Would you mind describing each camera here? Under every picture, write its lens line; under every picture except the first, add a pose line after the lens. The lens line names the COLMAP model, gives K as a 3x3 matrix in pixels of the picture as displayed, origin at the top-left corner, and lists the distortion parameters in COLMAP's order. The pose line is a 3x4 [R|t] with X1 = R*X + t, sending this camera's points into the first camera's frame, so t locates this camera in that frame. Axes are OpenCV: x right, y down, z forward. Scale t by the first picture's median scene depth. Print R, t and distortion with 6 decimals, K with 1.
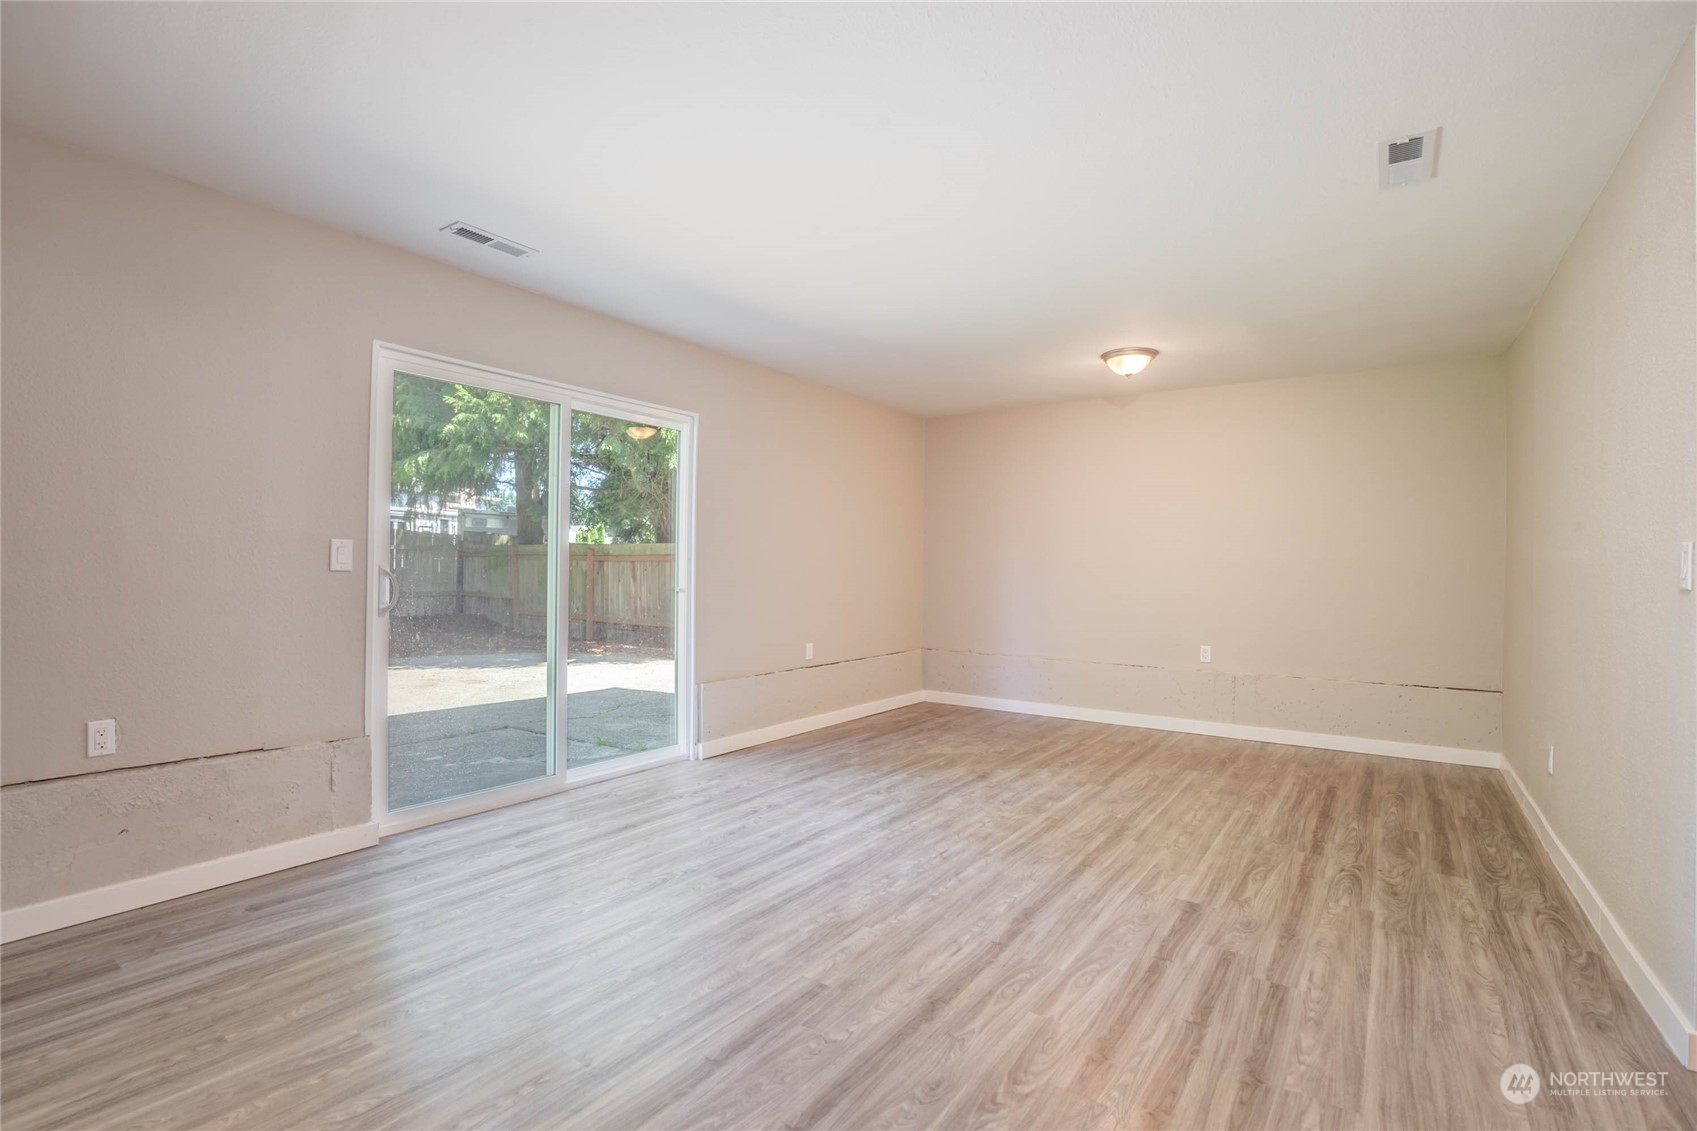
lens RADIAL K [[786.3, 0, 846.2], [0, 786.3, 568.9], [0, 0, 1]] dist [-0.046095, 0.014729]
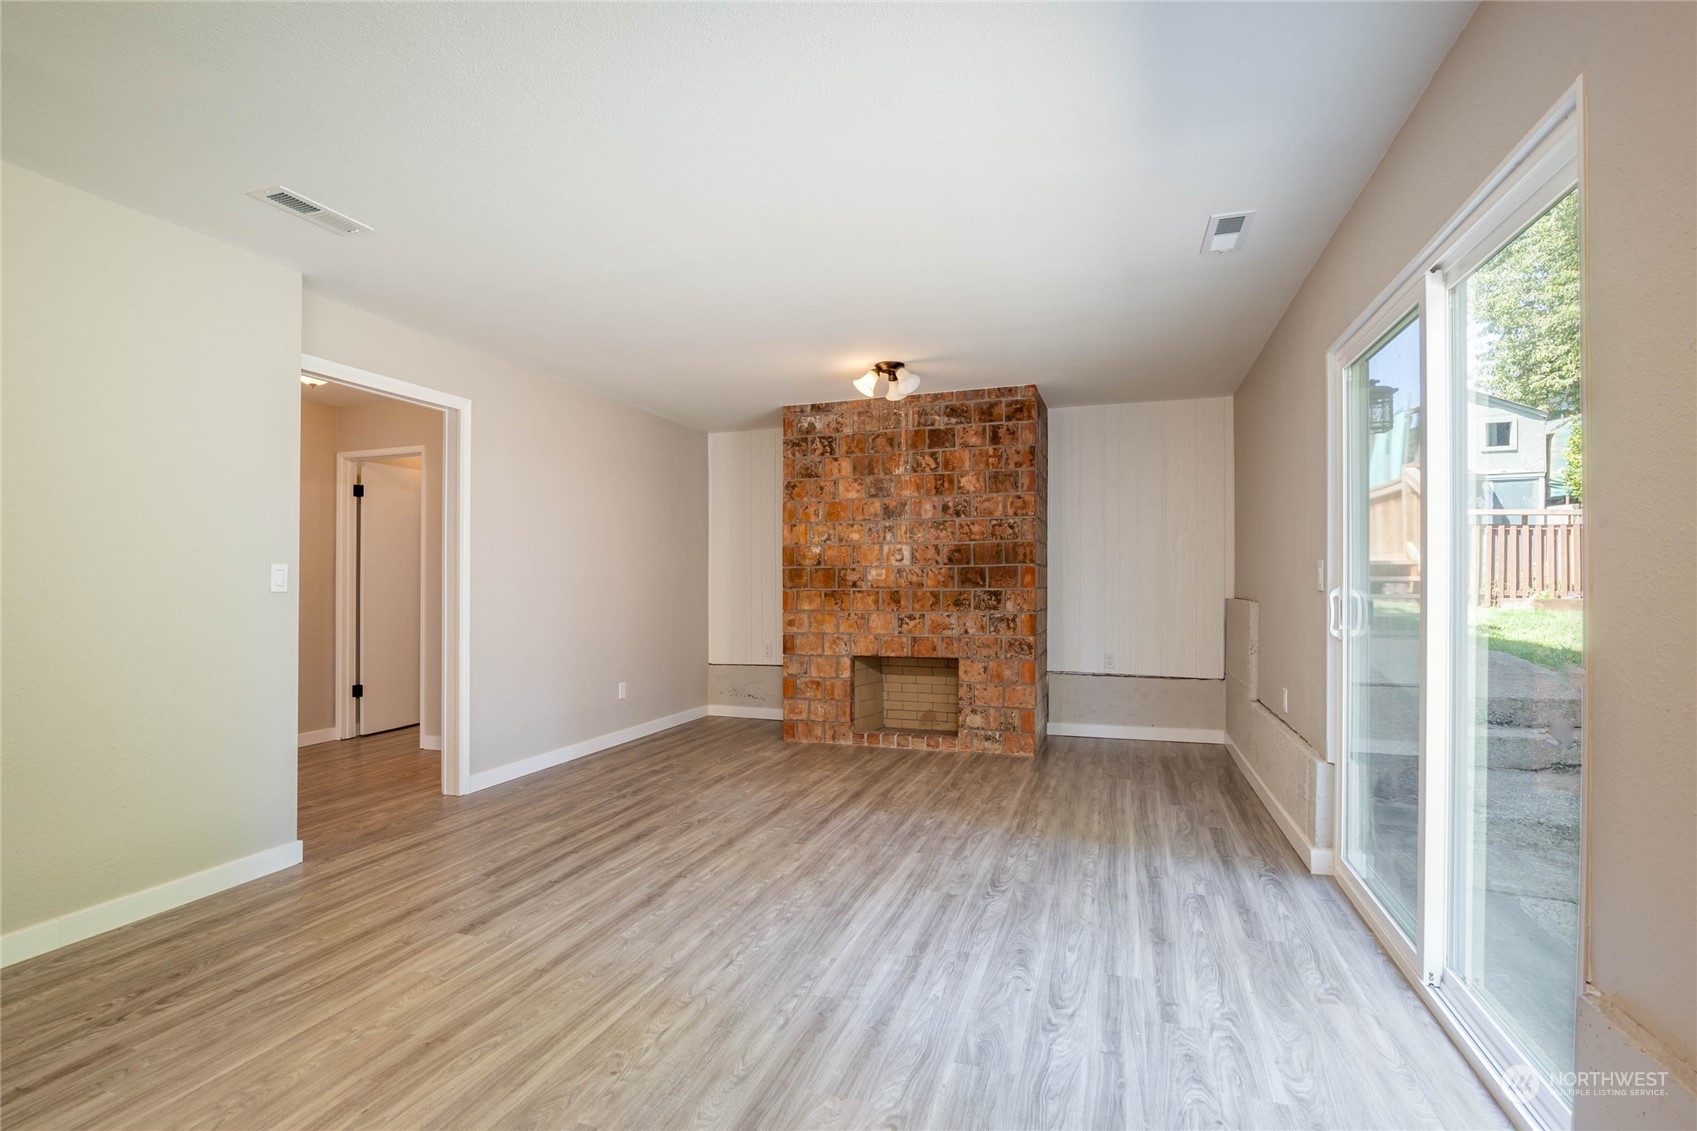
lens RADIAL K [[786.3, 0, 846.2], [0, 786.3, 568.9], [0, 0, 1]] dist [-0.046095, 0.014729]
pose [[-0.958337, -0.013575, -0.285317, 0.266320], [-0.009440, 0.999830, -0.015865, -0.004642], [0.285484, -0.012510, -0.958302, 1.995370]]
